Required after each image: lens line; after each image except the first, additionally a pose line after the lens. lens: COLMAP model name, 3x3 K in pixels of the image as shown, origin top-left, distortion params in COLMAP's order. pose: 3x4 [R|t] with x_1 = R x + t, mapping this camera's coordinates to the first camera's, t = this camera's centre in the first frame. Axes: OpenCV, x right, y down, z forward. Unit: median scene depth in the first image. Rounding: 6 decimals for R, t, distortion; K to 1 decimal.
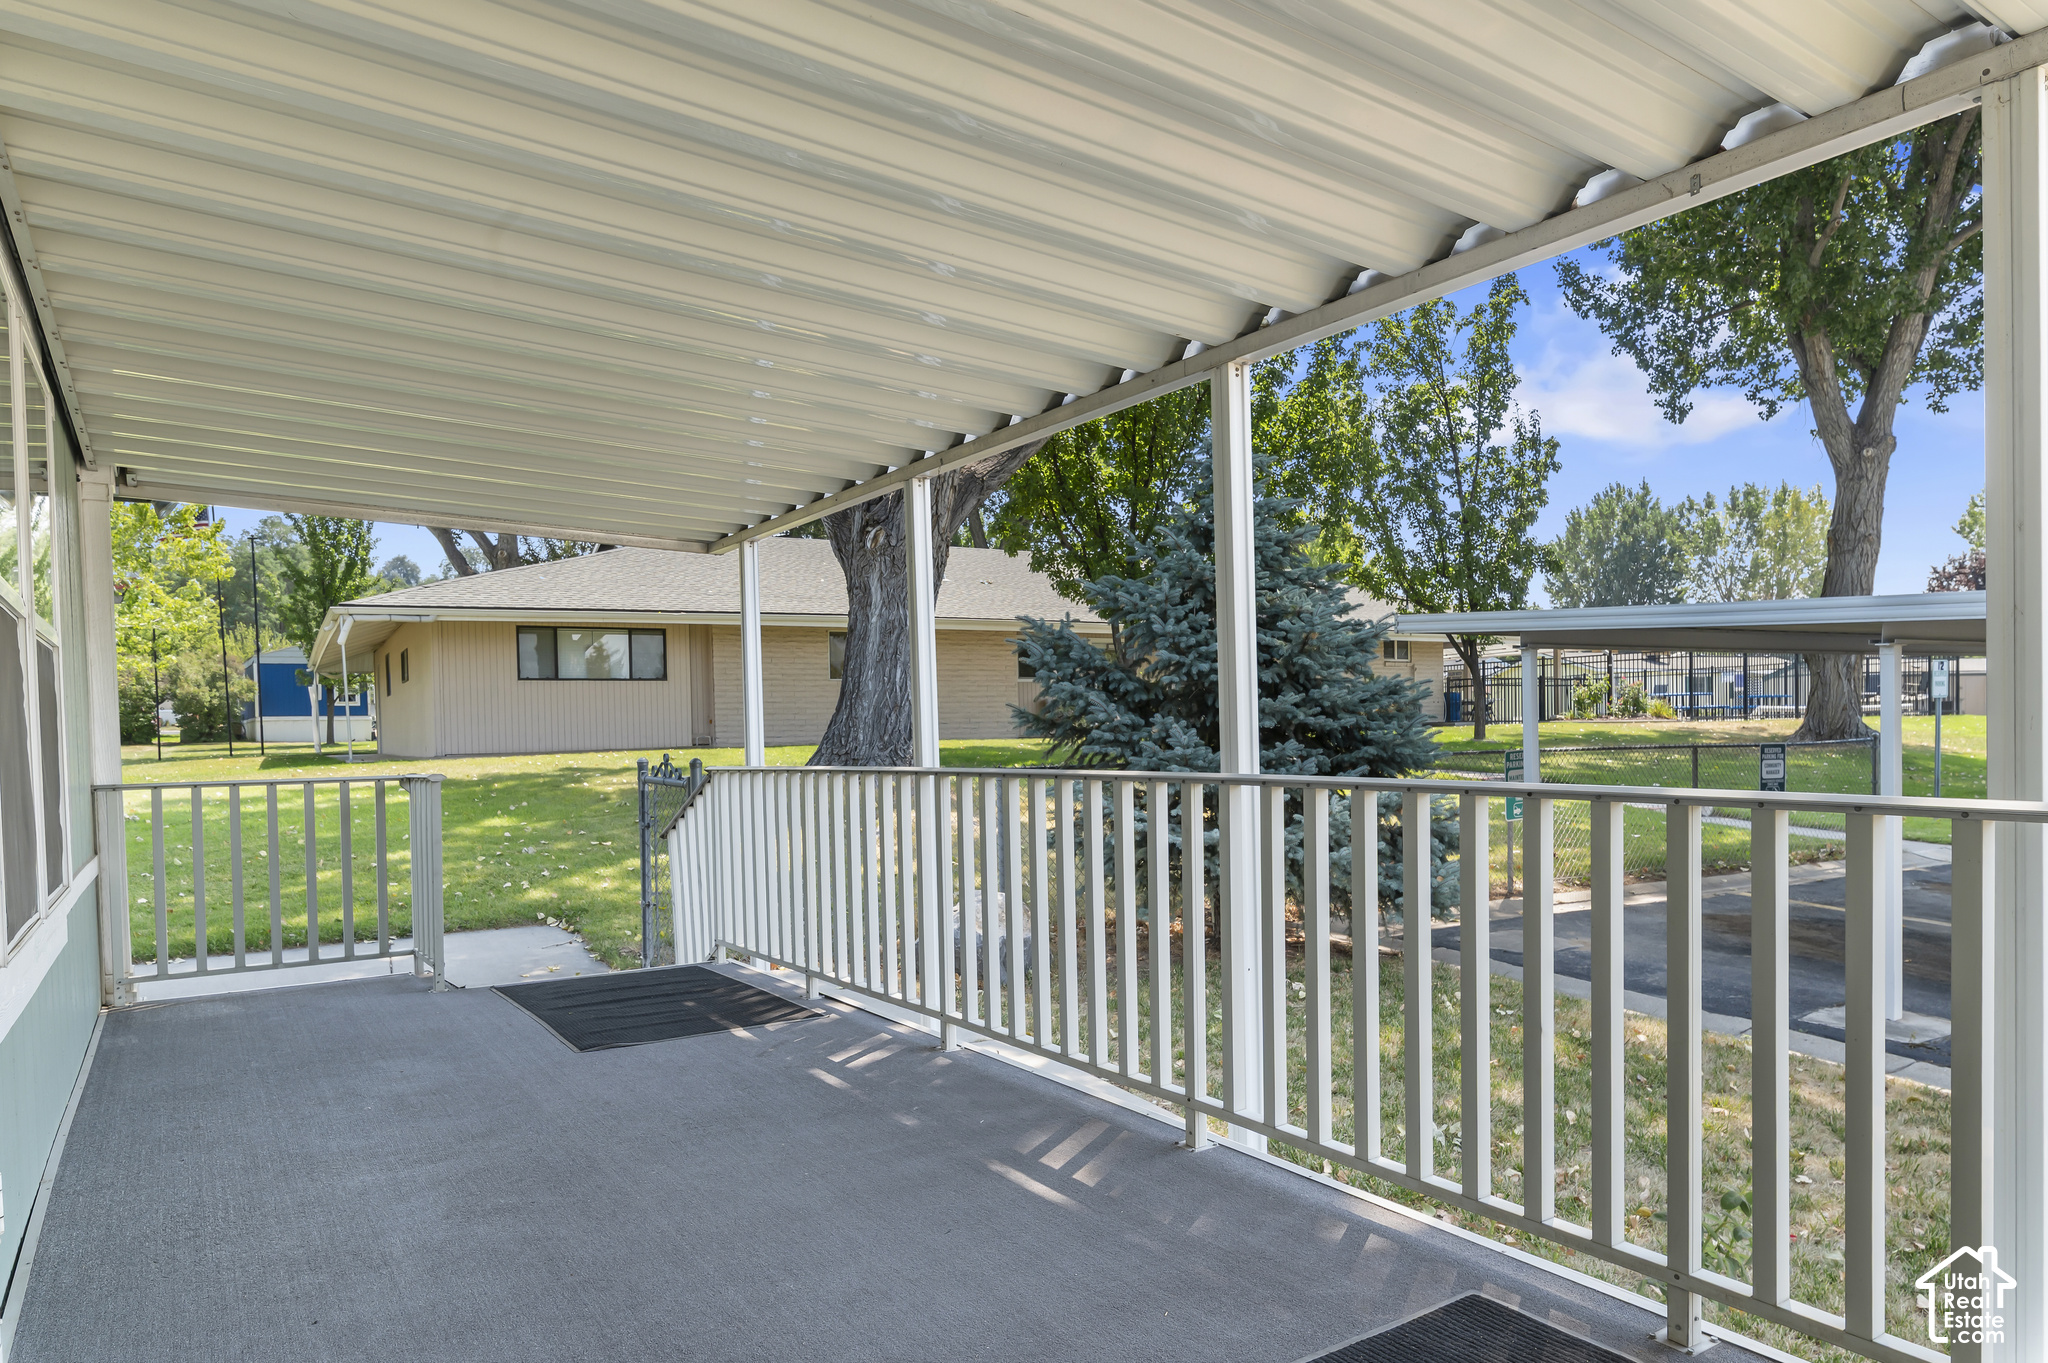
lens RADIAL K [[1326.9, 0, 1026.8], [0, 1326.9, 688.3], [0, 0, 1]] dist [-0.001449, -0.001654]
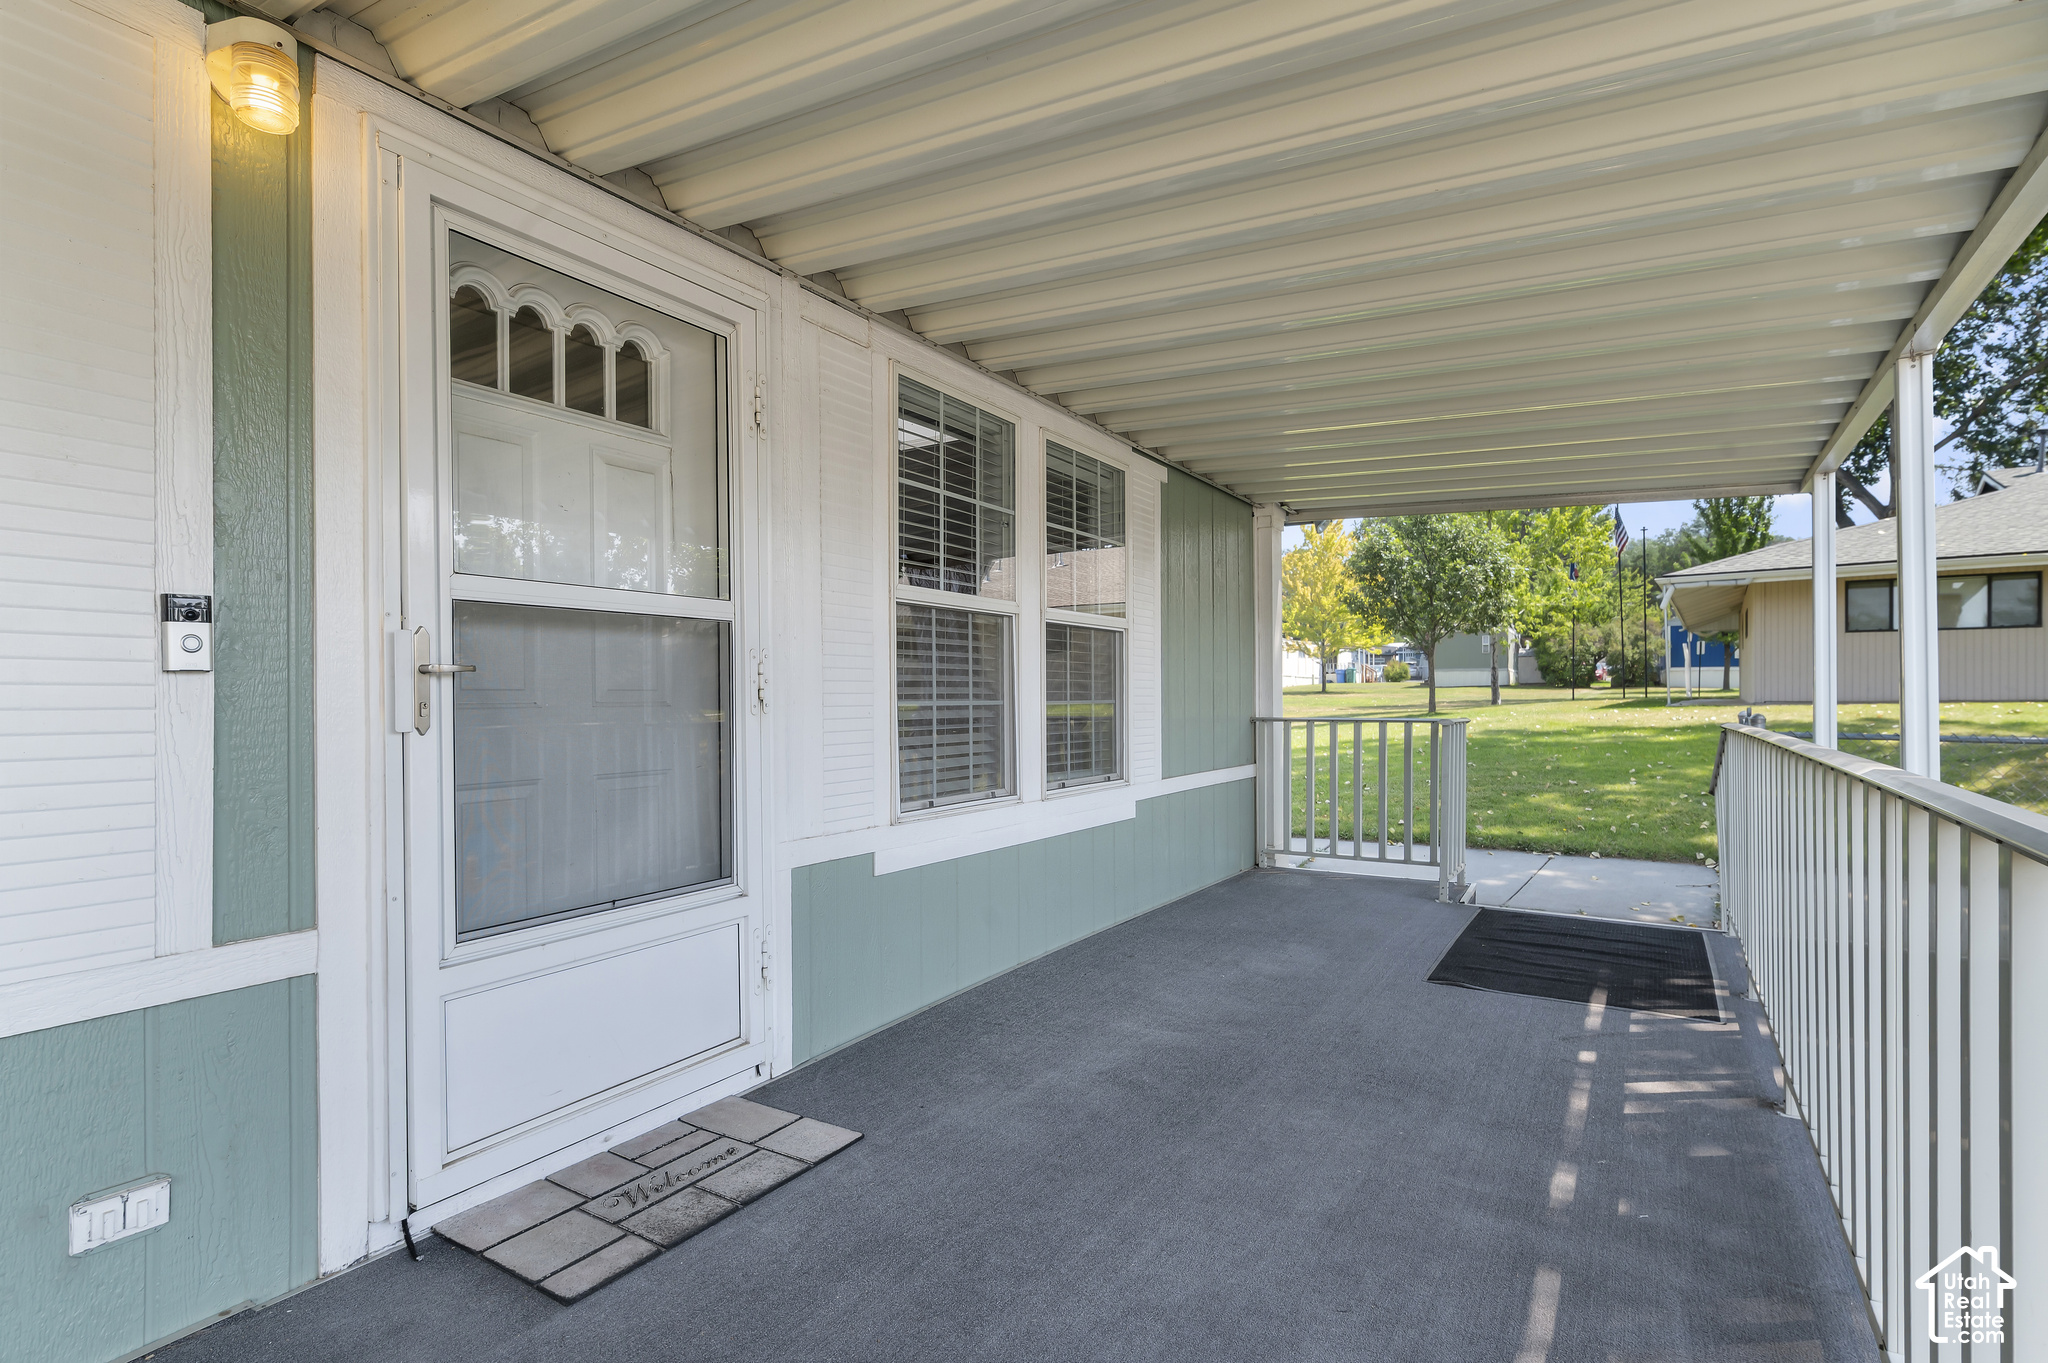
lens RADIAL K [[990.7, 0, 1023.0], [0, 990.7, 682.7], [0, 0, 1]] dist [0.003212, 0.000546]
pose [[0.431806, 0.007222, -0.901938, 0.118050], [0.025720, 0.999463, 0.020316, 0.002164], [0.901600, -0.031970, 0.431388, 0.168471]]
